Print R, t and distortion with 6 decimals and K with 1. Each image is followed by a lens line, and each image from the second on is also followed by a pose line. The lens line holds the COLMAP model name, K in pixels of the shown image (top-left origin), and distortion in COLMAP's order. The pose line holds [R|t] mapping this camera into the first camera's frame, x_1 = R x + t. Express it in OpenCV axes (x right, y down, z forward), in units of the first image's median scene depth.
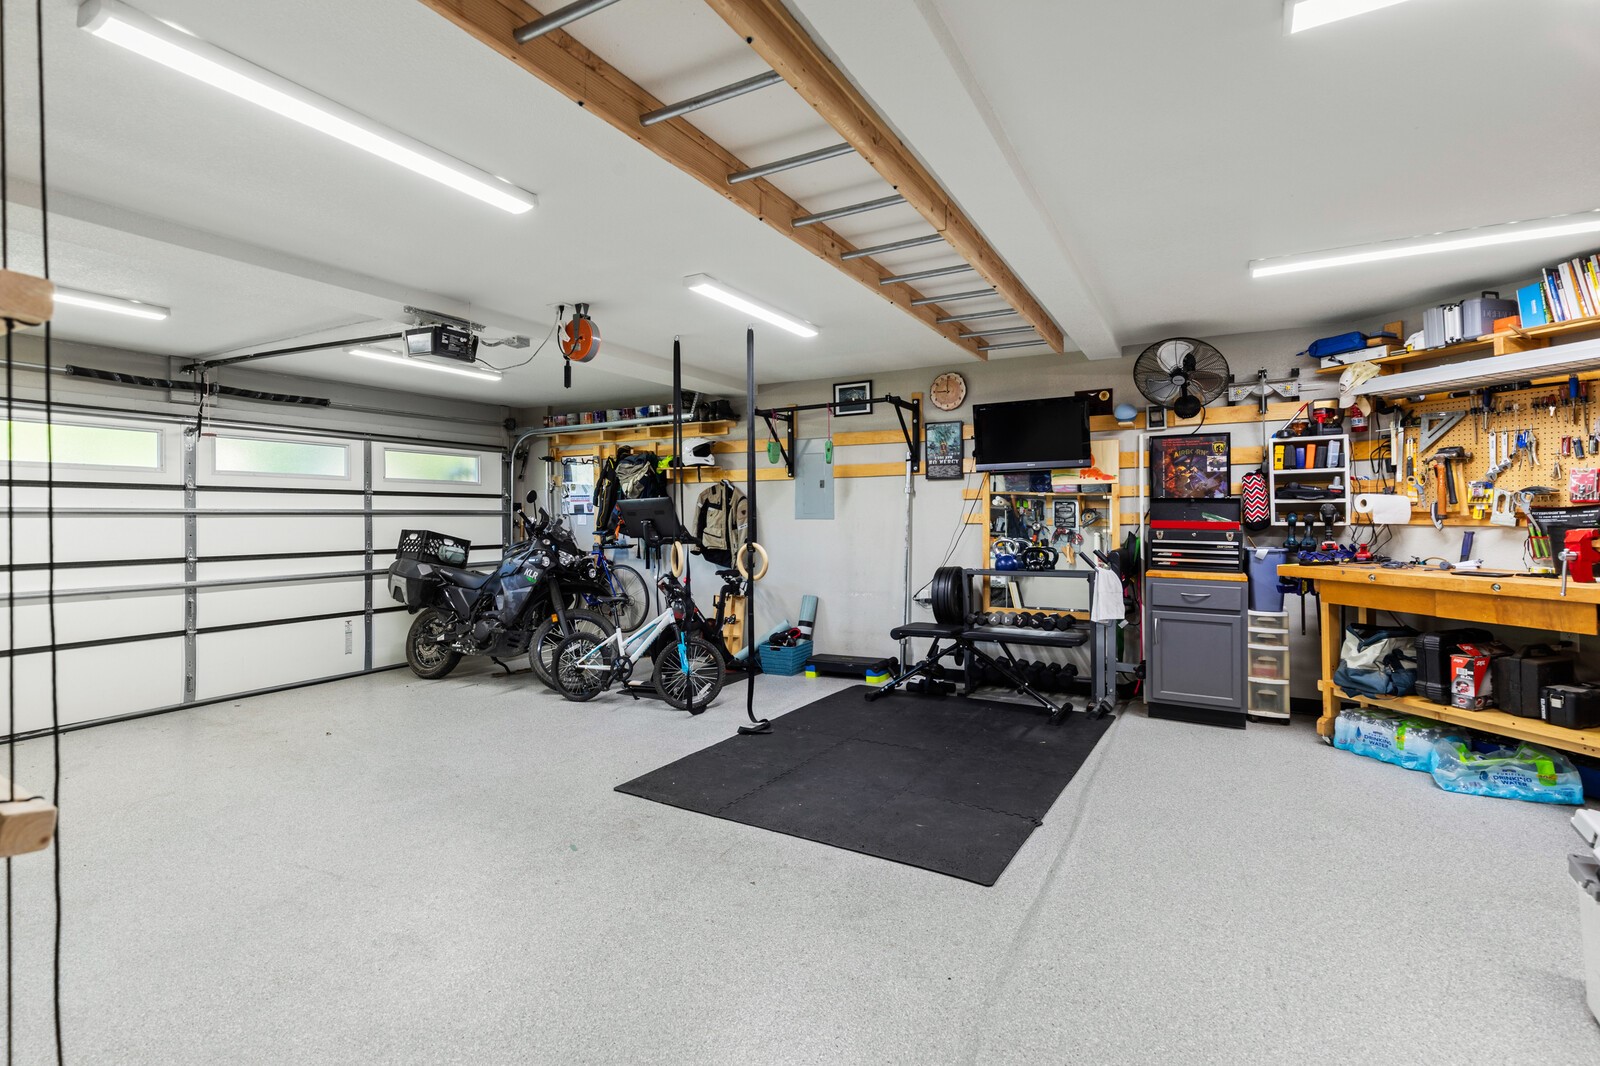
lens RADIAL K [[734.7, 0, 806.7], [0, 734.7, 522.8], [0, 0, 1]] dist [-0.002270, -0.000256]
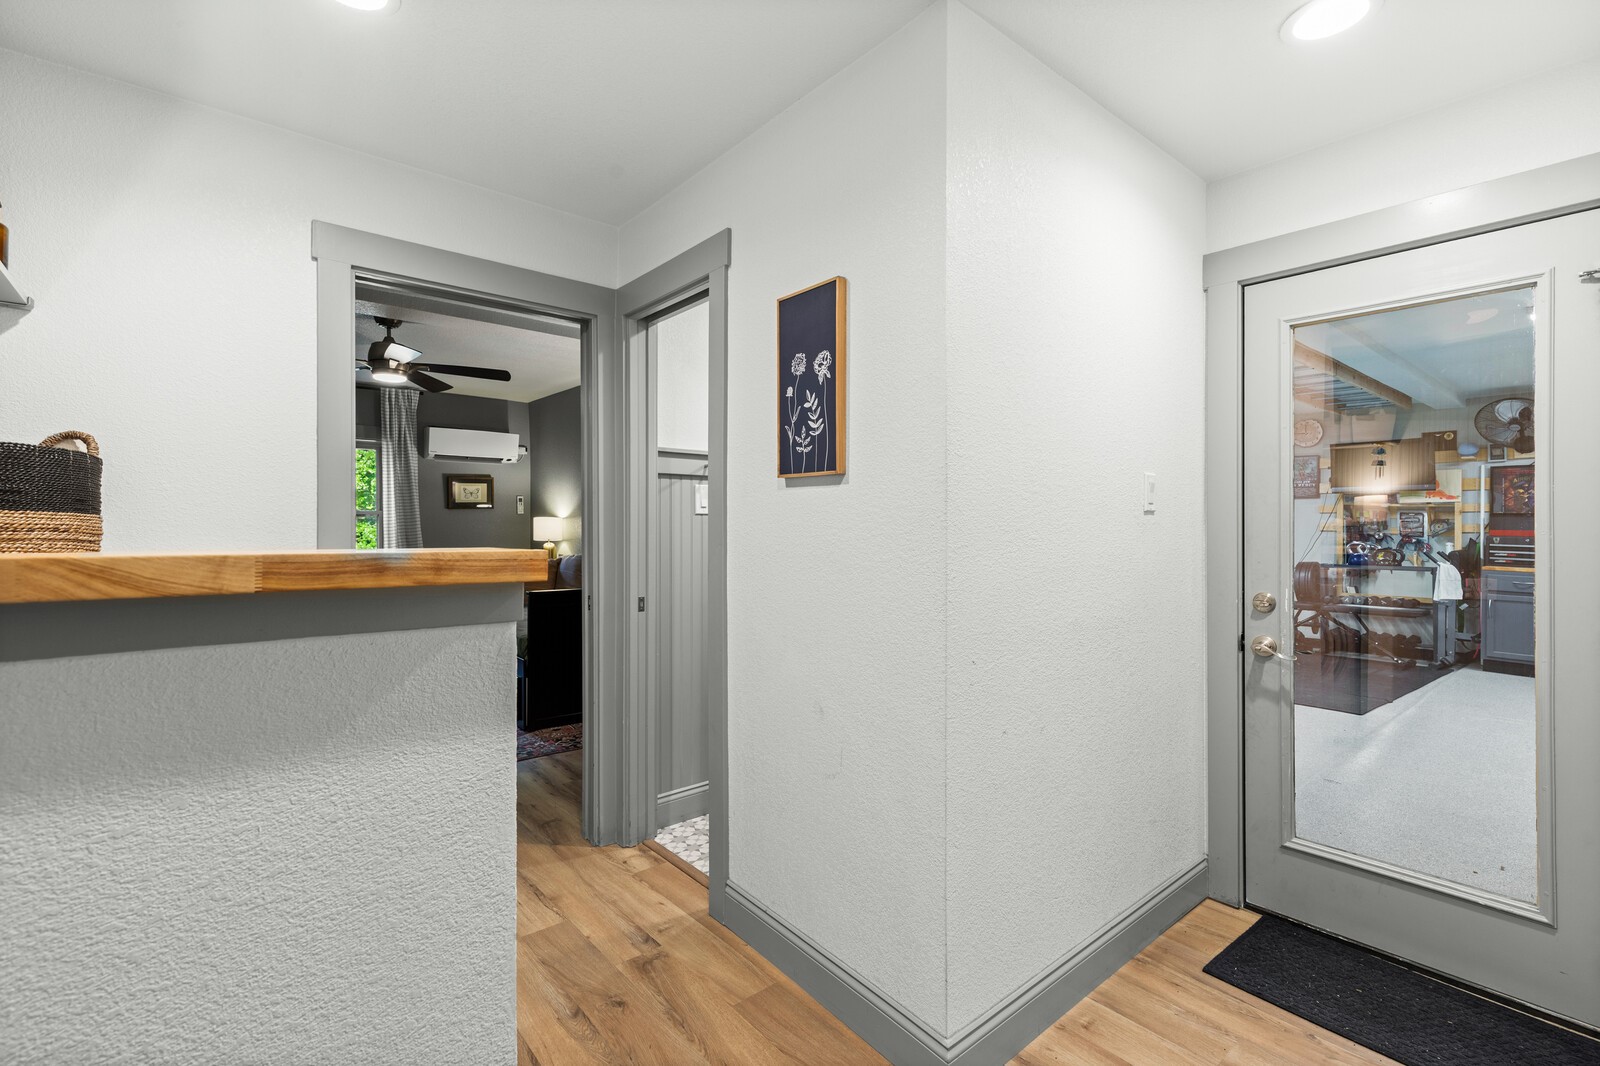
lens RADIAL K [[734.7, 0, 793.6], [0, 734.7, 531.0], [0, 0, 1]] dist [-0.002270, -0.000256]
pose [[0.934992, 0.011841, -0.354472, -0.238751], [-0.010991, 0.999930, 0.004412, 0.006731], [0.354499, -0.000229, 0.935056, -0.681961]]
